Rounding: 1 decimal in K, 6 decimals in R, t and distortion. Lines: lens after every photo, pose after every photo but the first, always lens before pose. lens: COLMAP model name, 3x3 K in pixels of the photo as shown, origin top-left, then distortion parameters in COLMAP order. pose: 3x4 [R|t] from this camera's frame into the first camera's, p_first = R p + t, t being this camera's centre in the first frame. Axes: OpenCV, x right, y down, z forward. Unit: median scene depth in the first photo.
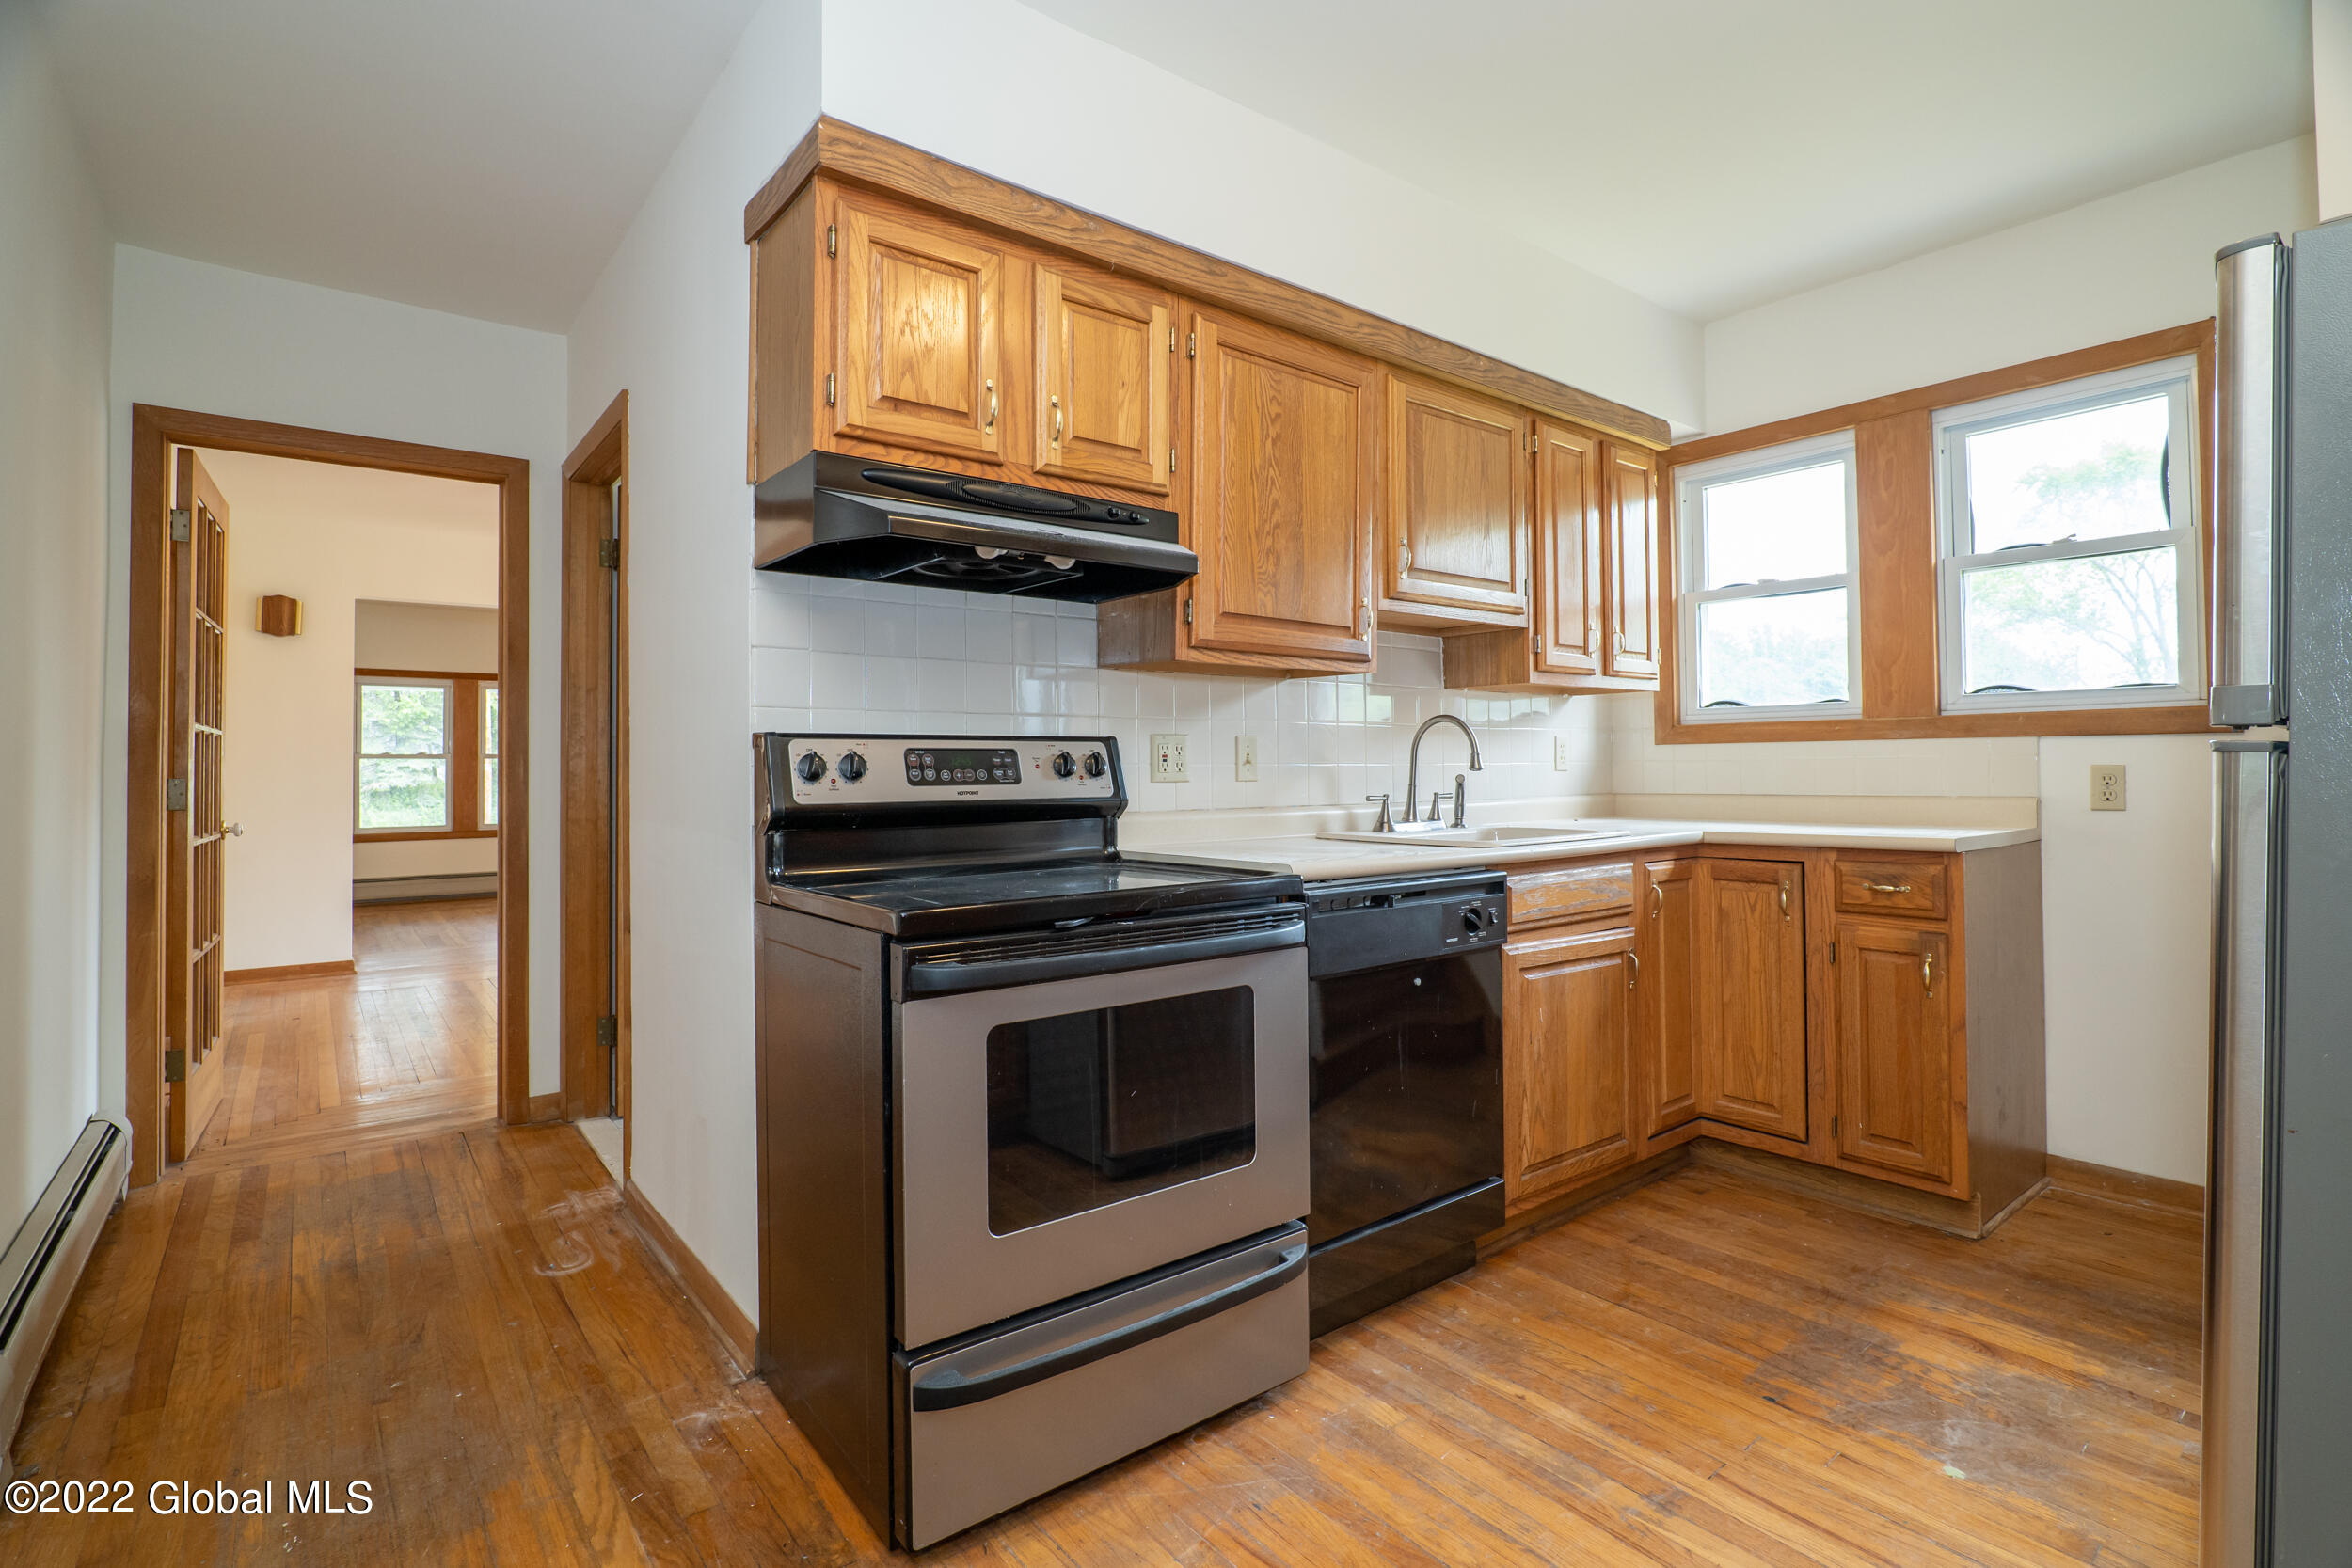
lens RADIAL K [[1090.3, 0, 1176.3], [0, 1090.3, 772.5], [0, 0, 1]] dist [-0.024881, 0.006085]
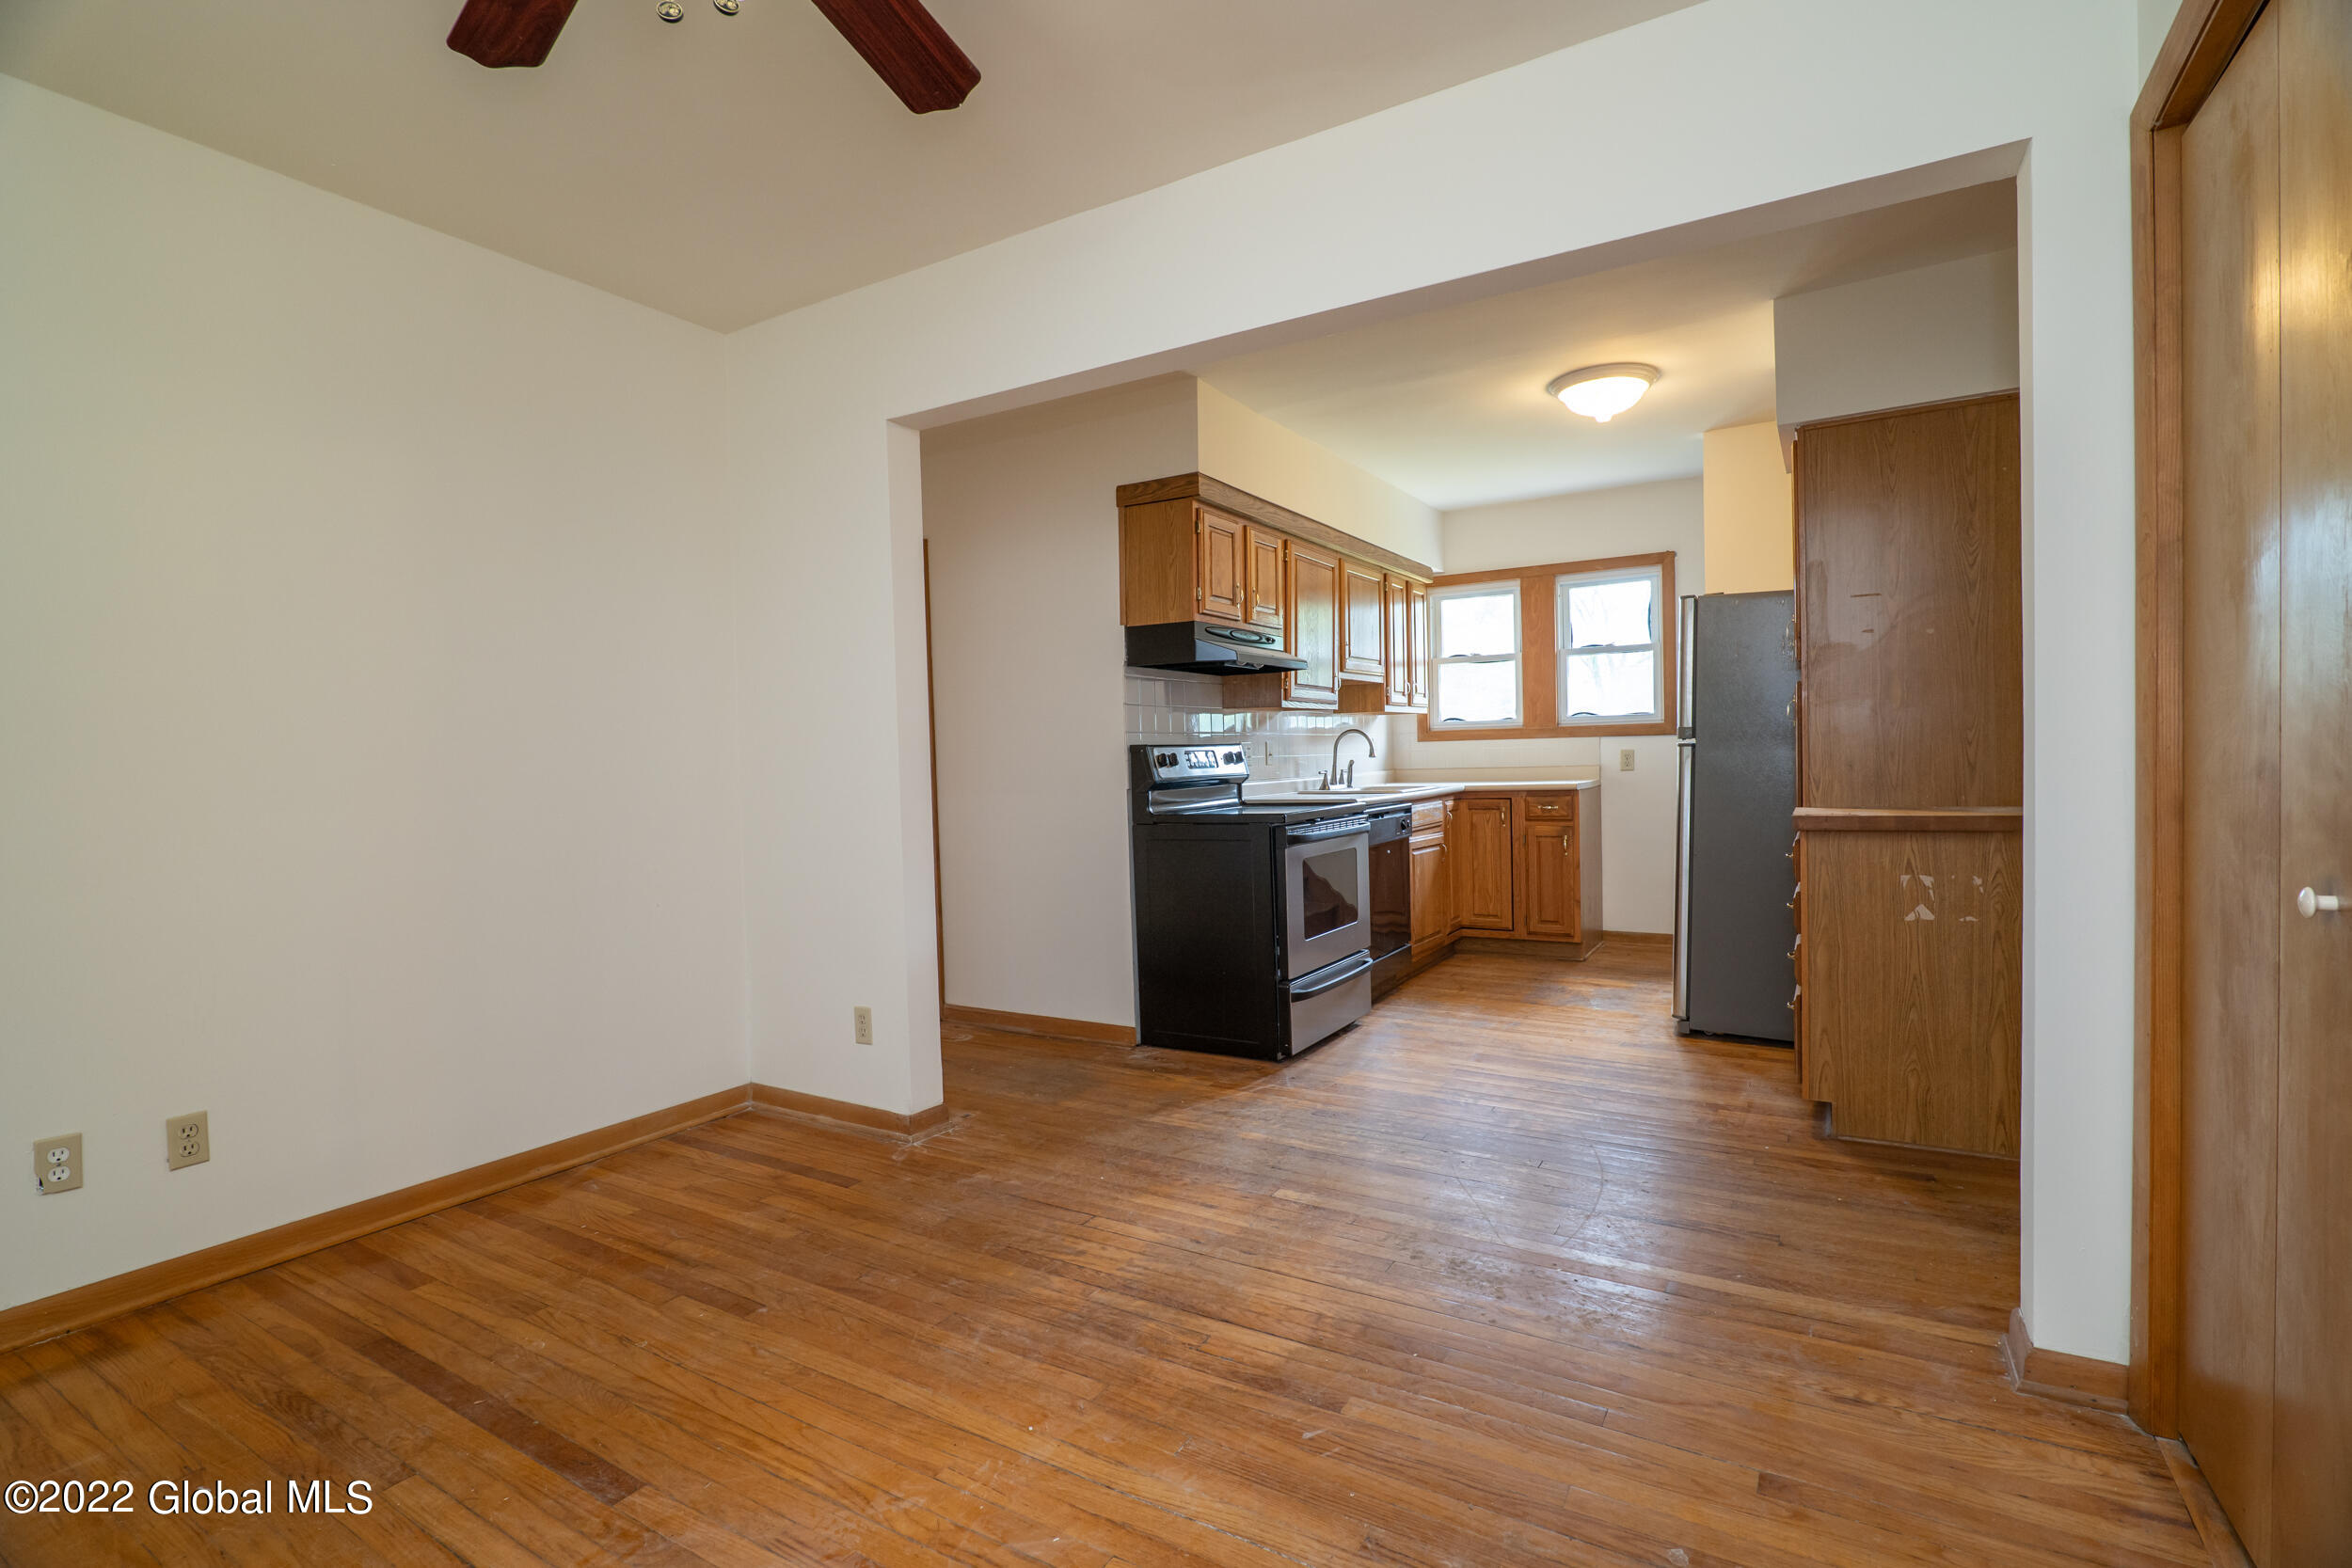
lens RADIAL K [[1051.6, 0, 1190.4], [0, 1051.6, 816.7], [0, 0, 1]] dist [-0.000627, 0.000428]
pose [[0.934358, -0.037209, 0.354387, -0.735302], [0.019578, 0.998392, 0.053208, -0.002200], [-0.355797, -0.042777, 0.933584, -0.695528]]
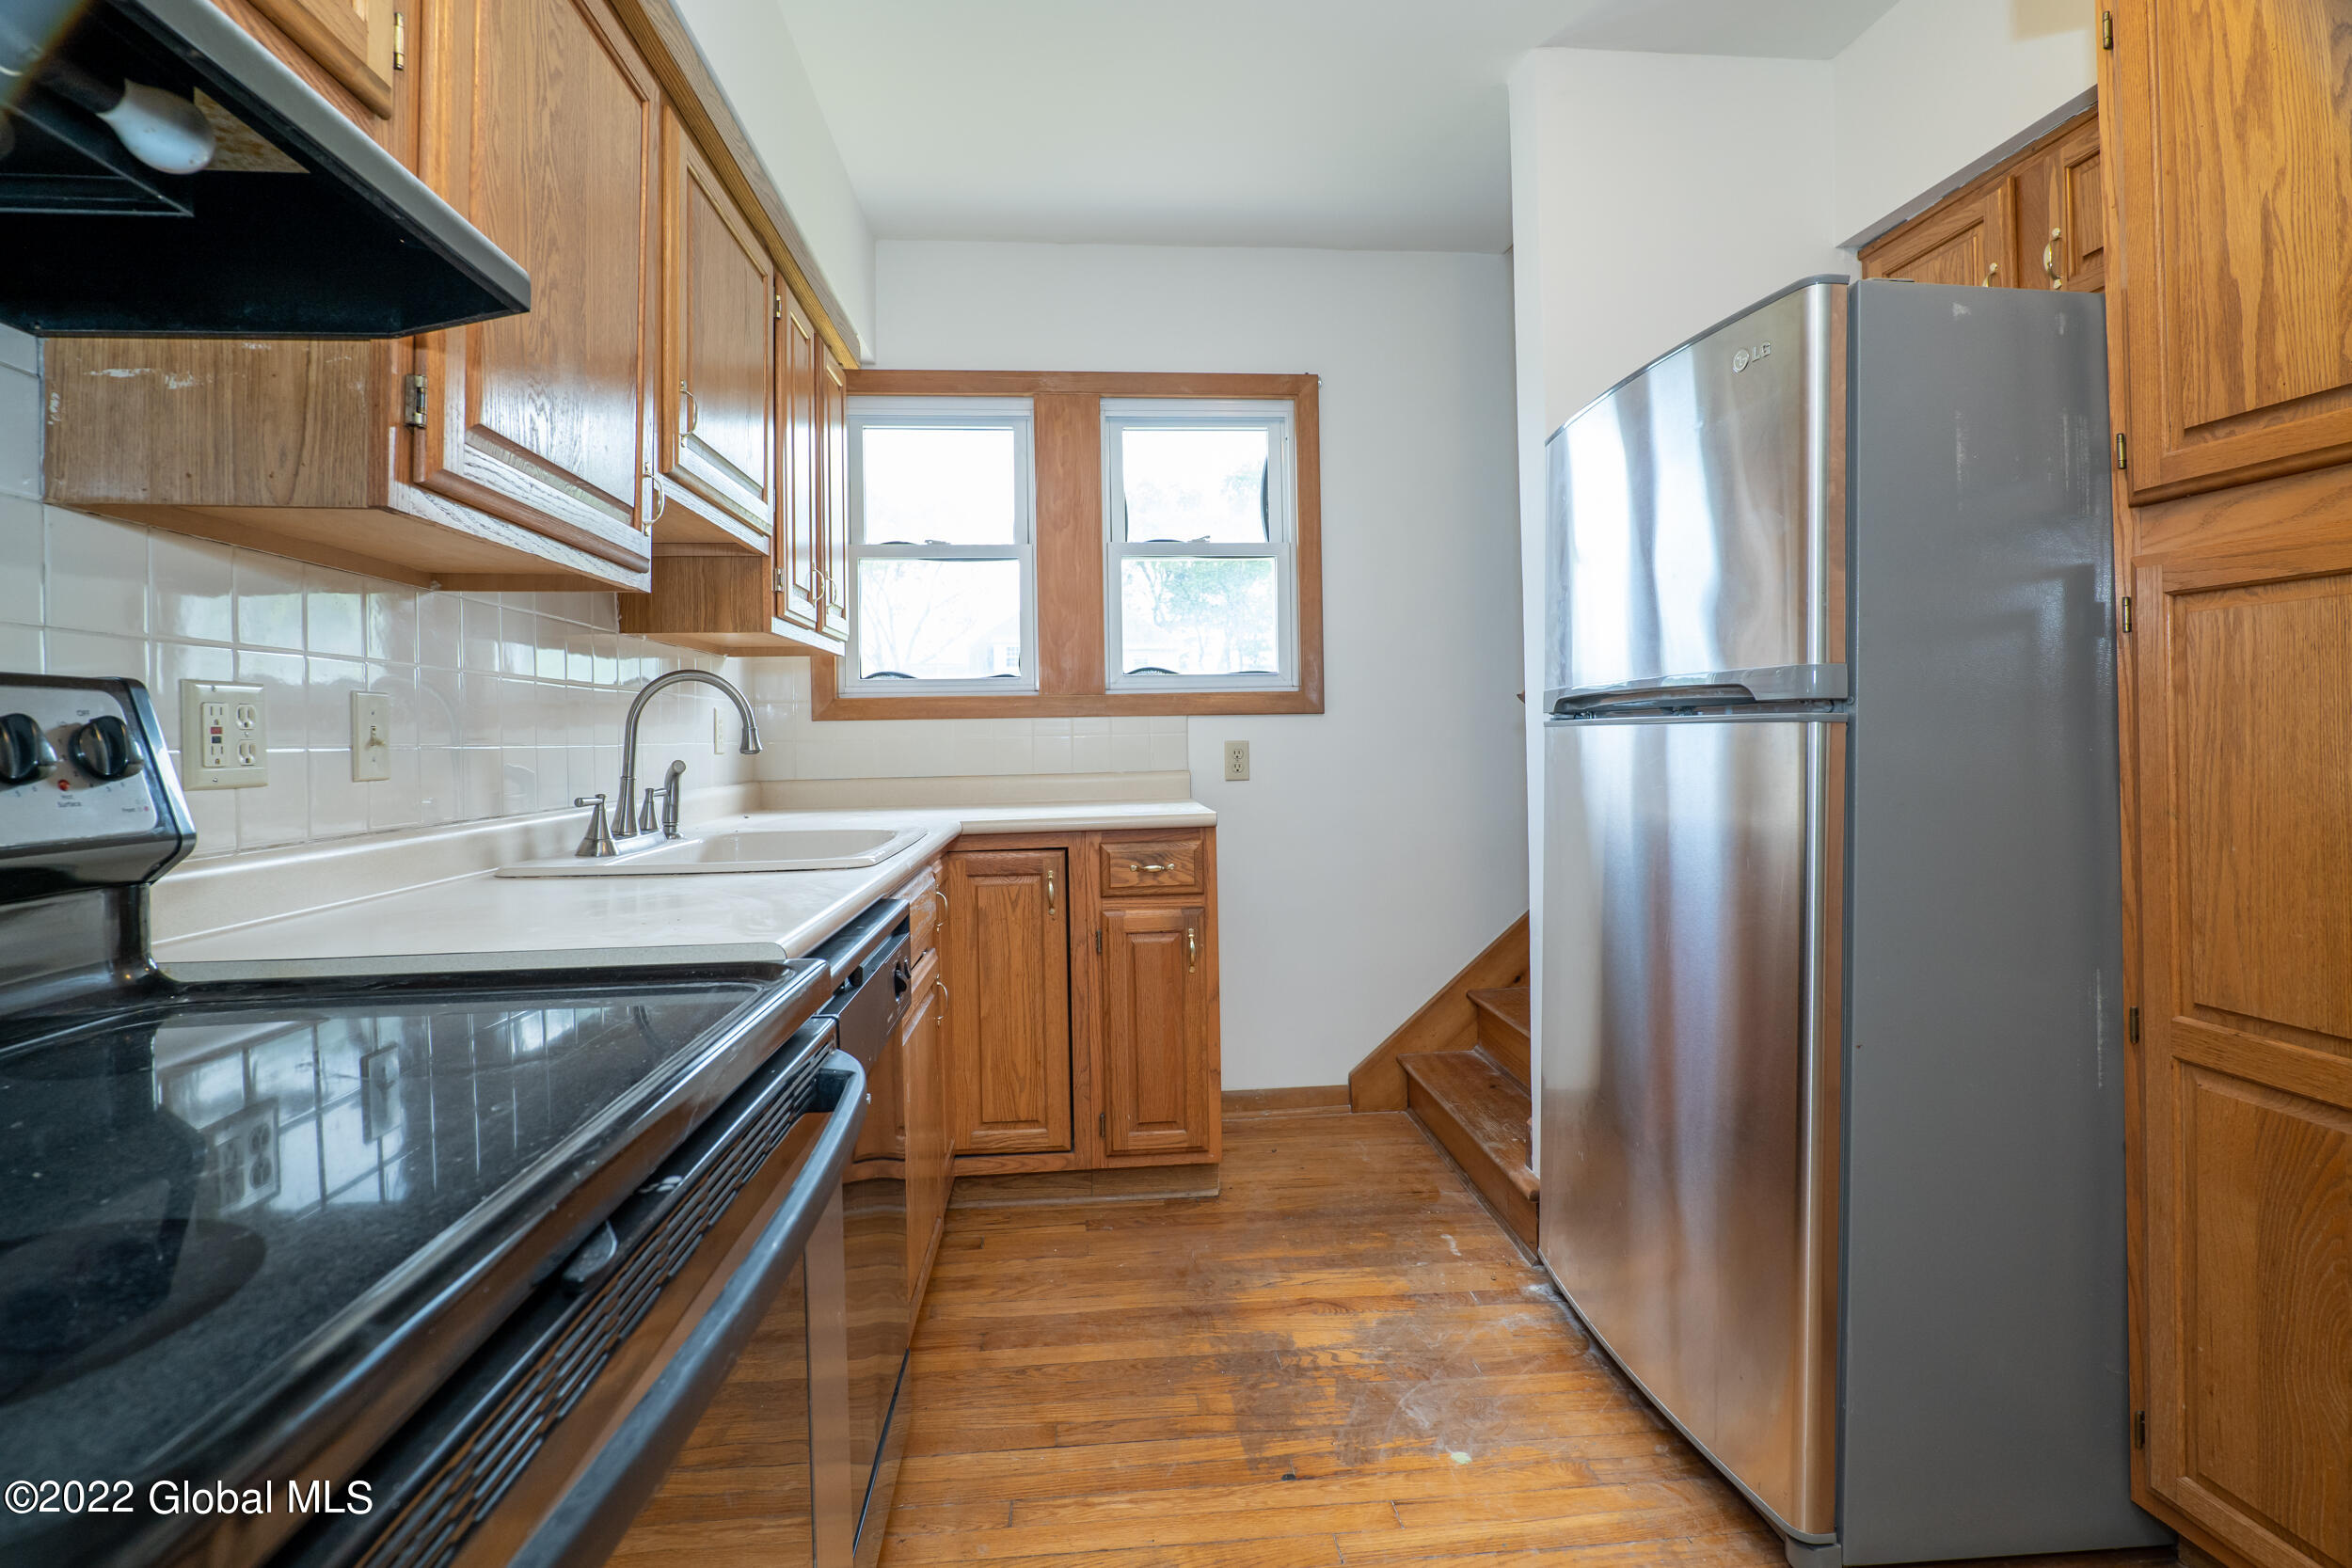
lens RADIAL K [[1107.4, 0, 1179.3], [0, 1107.4, 742.2], [0, 0, 1]] dist [-0.028151, 0.009550]
pose [[0.547135, -0.005623, 0.837025, -0.157148], [0.015267, 0.999878, -0.003262, -0.002524], [-0.836905, 0.014563, 0.547155, 0.406602]]
